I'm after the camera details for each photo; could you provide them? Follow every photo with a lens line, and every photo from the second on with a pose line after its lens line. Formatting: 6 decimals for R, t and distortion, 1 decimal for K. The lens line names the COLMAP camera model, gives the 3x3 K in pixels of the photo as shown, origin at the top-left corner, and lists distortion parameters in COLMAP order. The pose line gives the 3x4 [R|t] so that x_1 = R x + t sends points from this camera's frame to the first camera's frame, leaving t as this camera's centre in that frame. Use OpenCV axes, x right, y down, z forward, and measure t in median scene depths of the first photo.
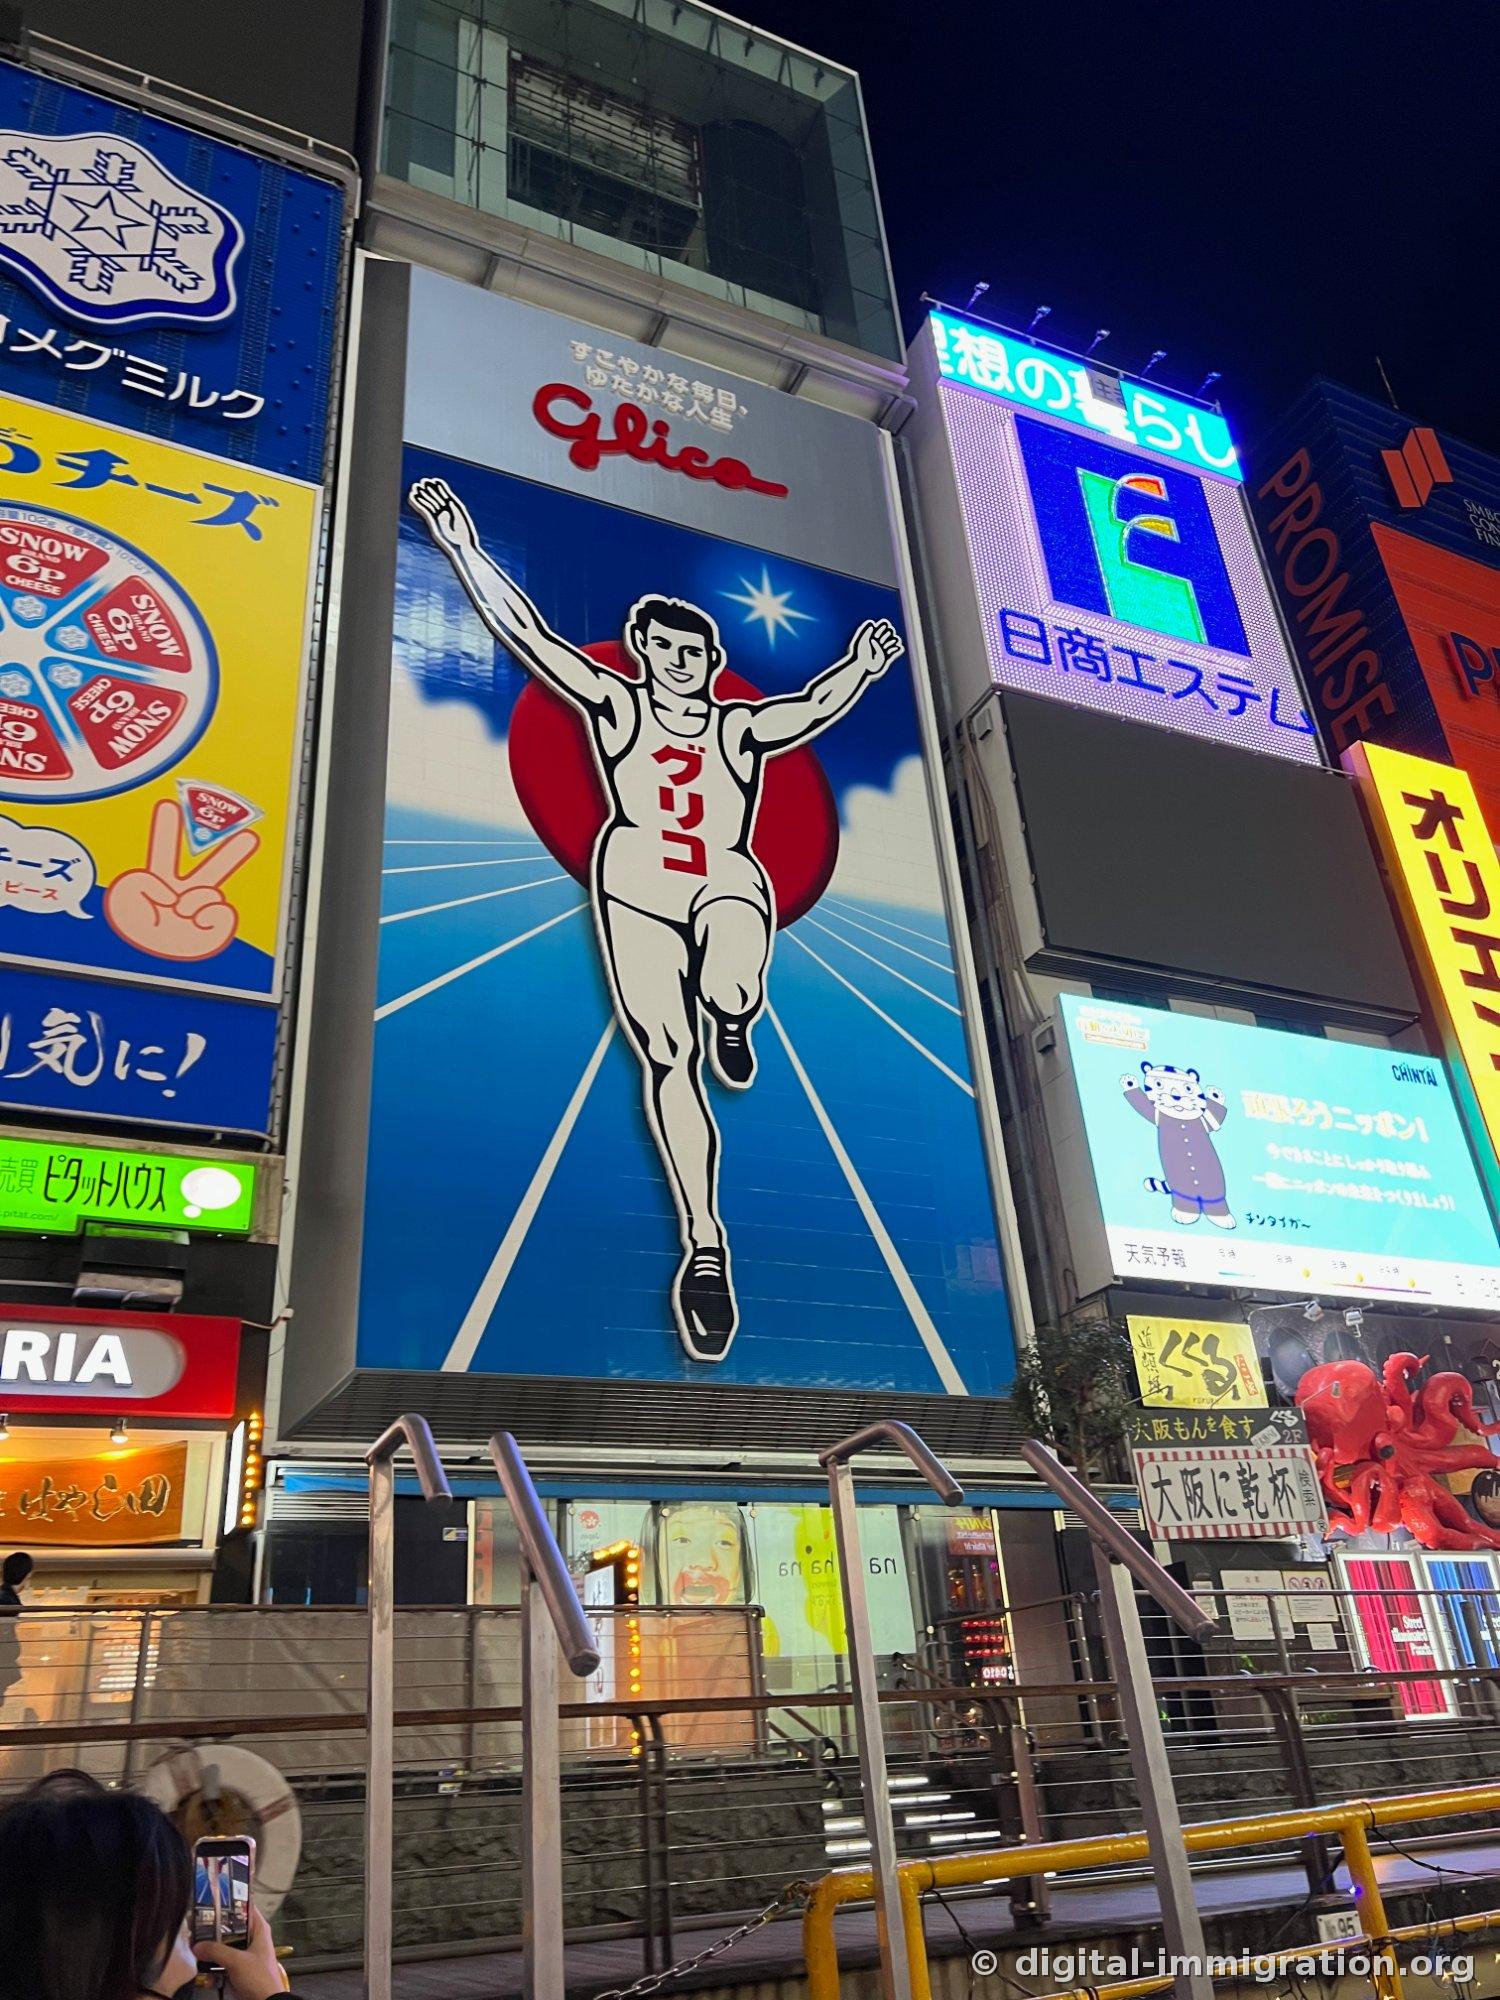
lens RADIAL K [[1505.7, 0, 749.6], [0, 1505.7, 1002.3], [0, 0, 1]] dist [0.049958, -0.056819]
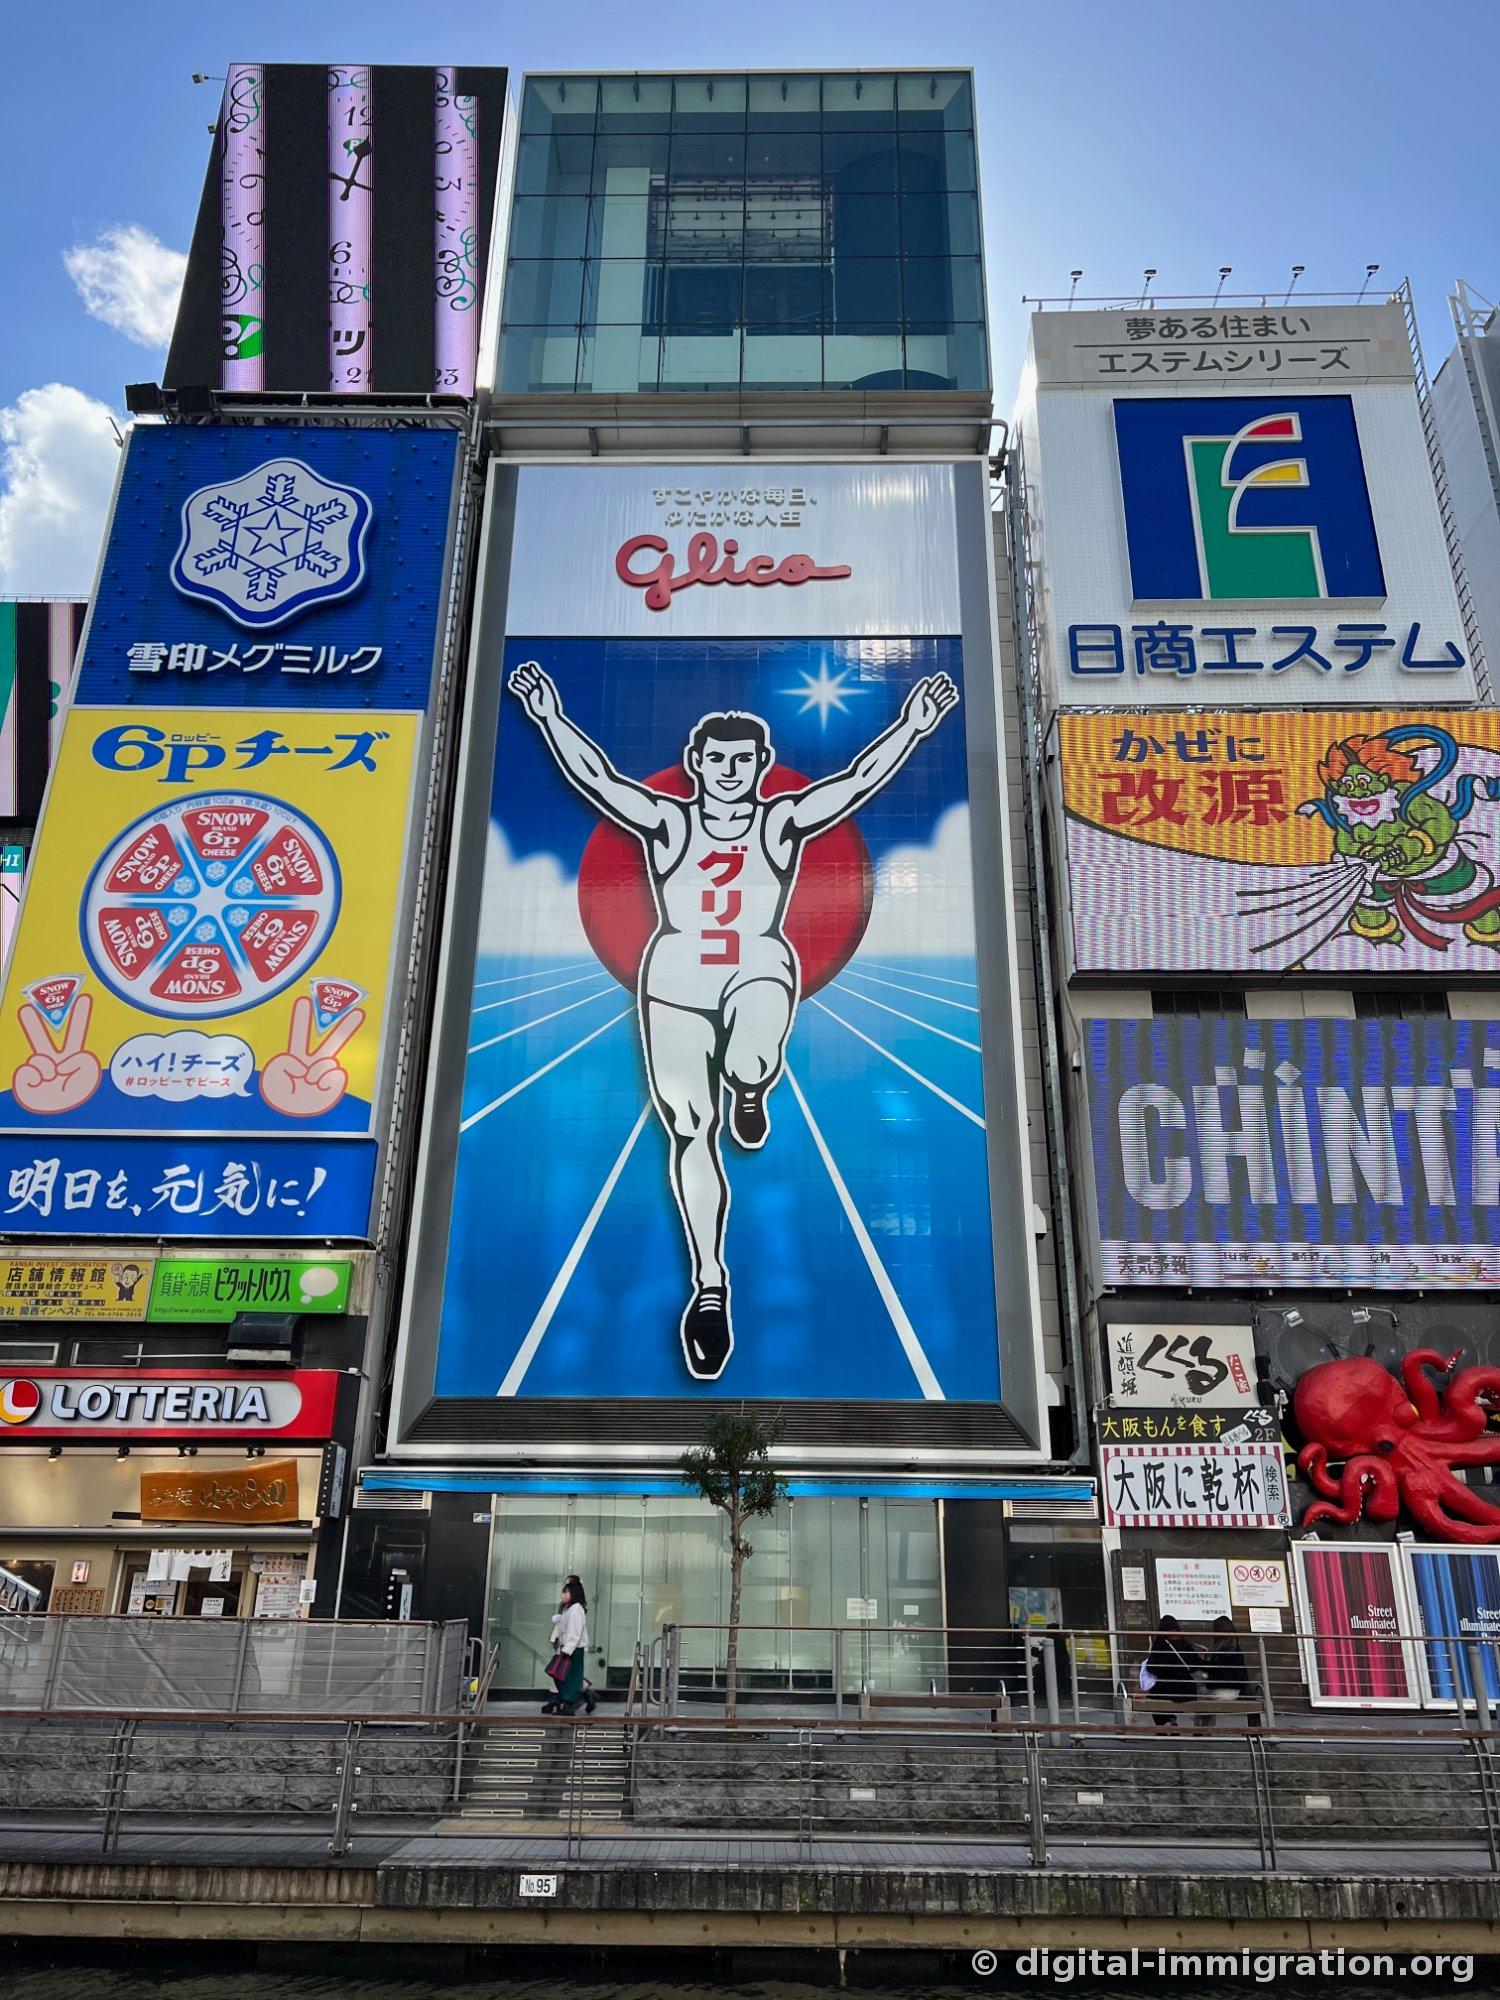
lens RADIAL K [[1505.7, 0, 768.3], [0, 1505.7, 992.0], [0, 0, 1]] dist [0.049958, -0.056819]
pose [[0.894069, -0.099398, -0.436762, 0.534457], [0.143346, 0.987282, 0.068749, -0.146462], [0.424373, -0.124075, 0.896946, -0.076439]]
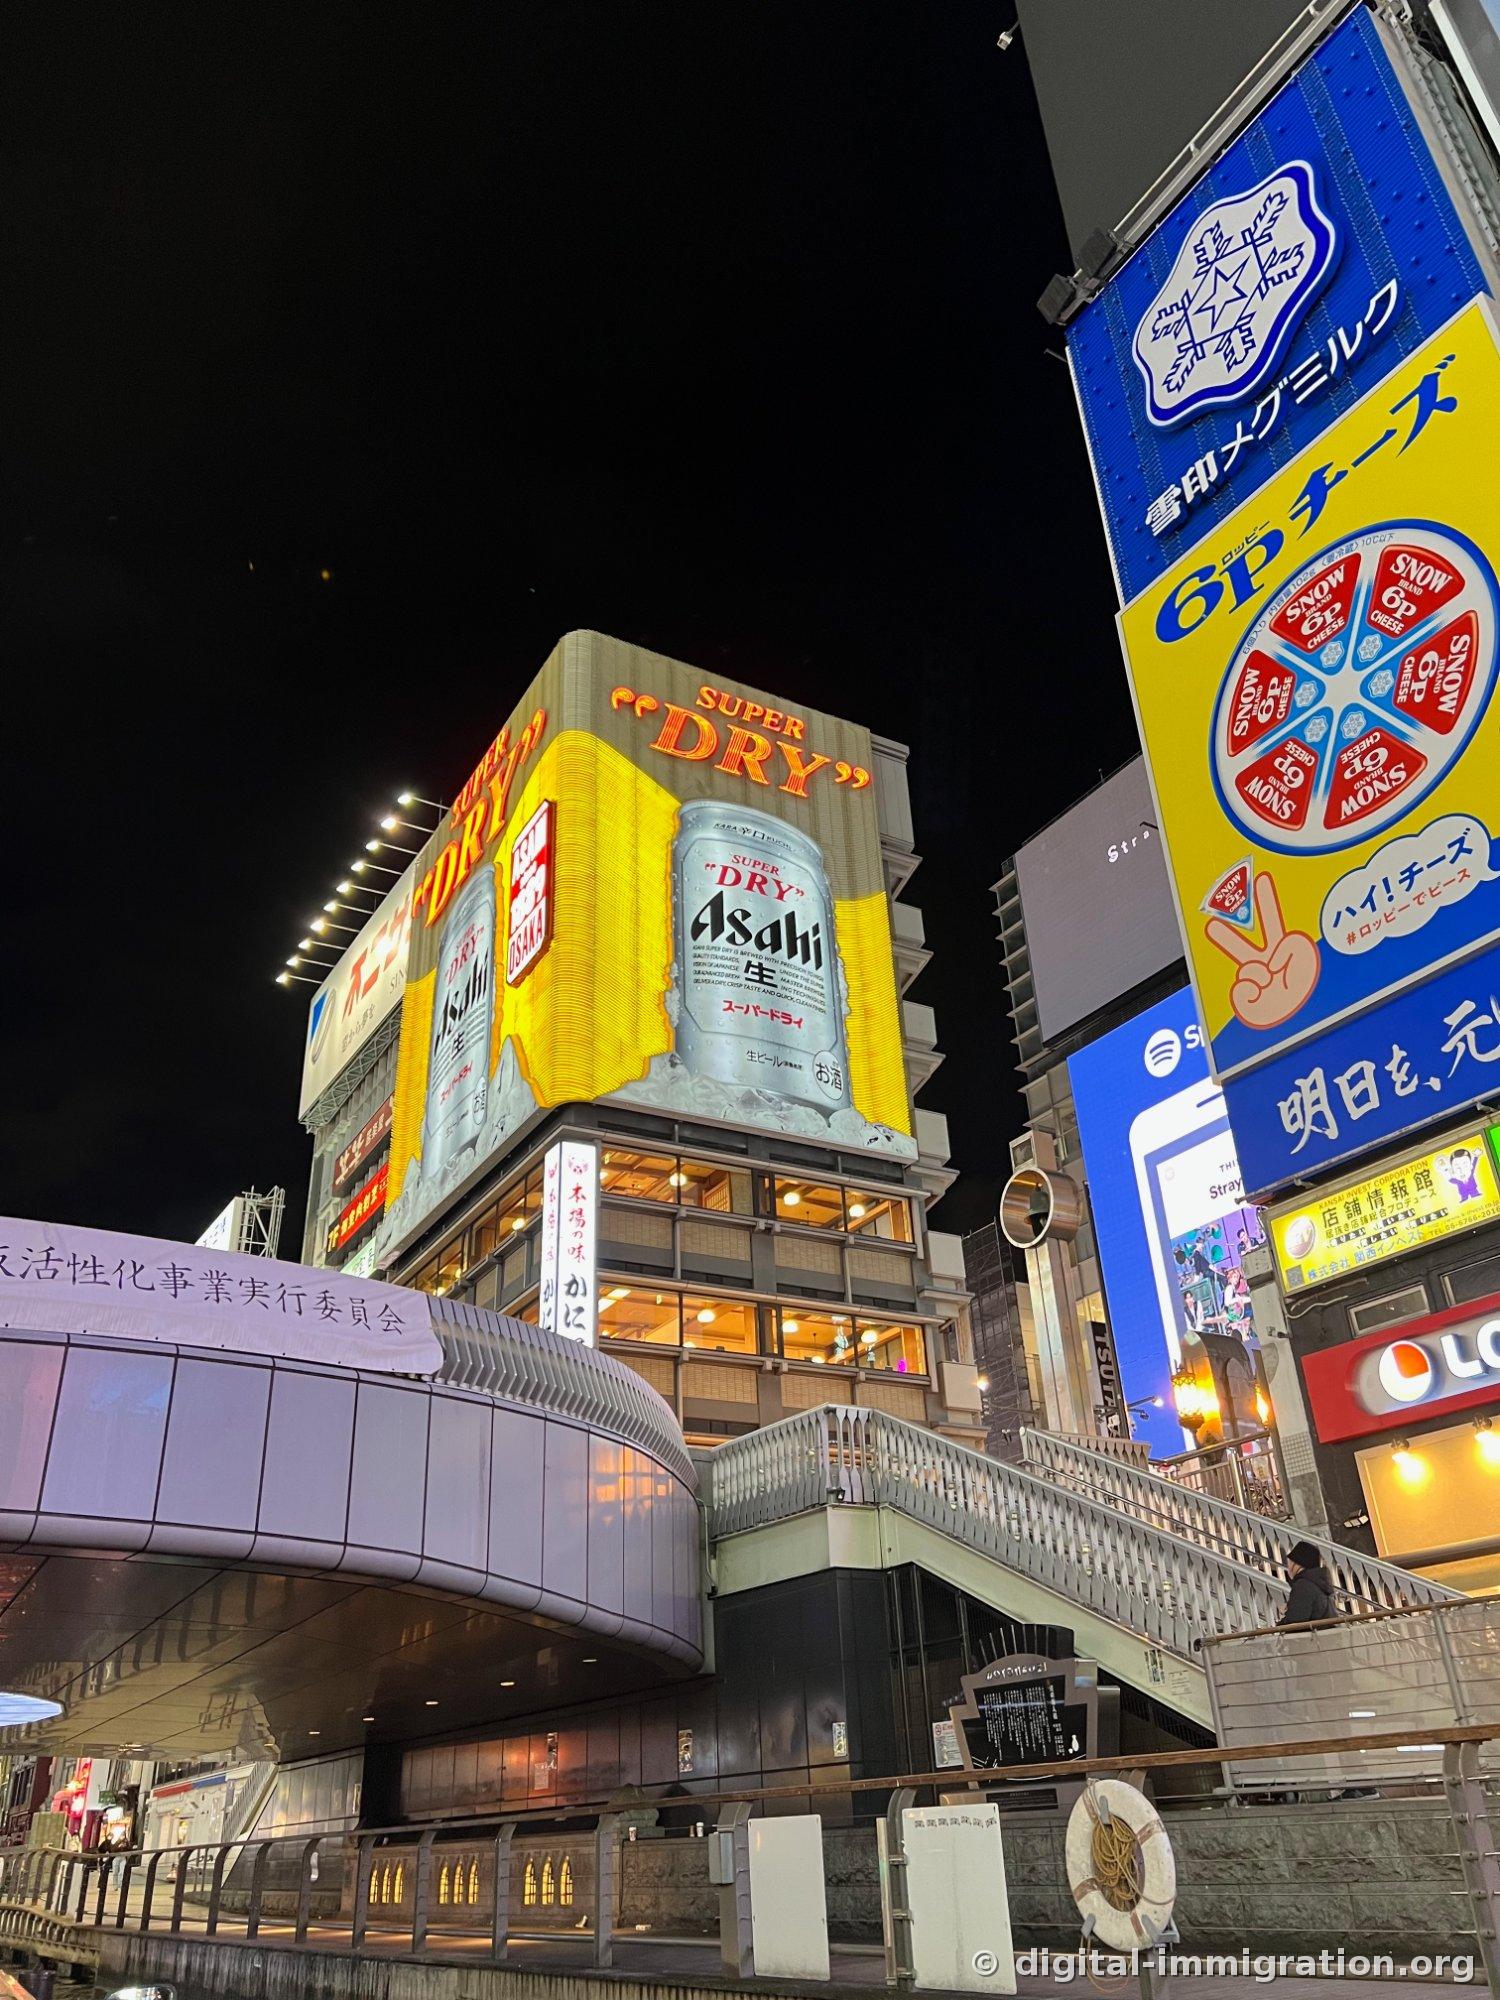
lens RADIAL K [[1505.7, 0, 769.2], [0, 1505.7, 985.9], [0, 0, 1]] dist [0.049958, -0.056819]
pose [[0.102741, -0.431419, -0.896282, 0.305374], [0.503416, 0.799688, -0.327218, 0.070687], [0.857914, -0.417584, 0.299344, 0.200949]]
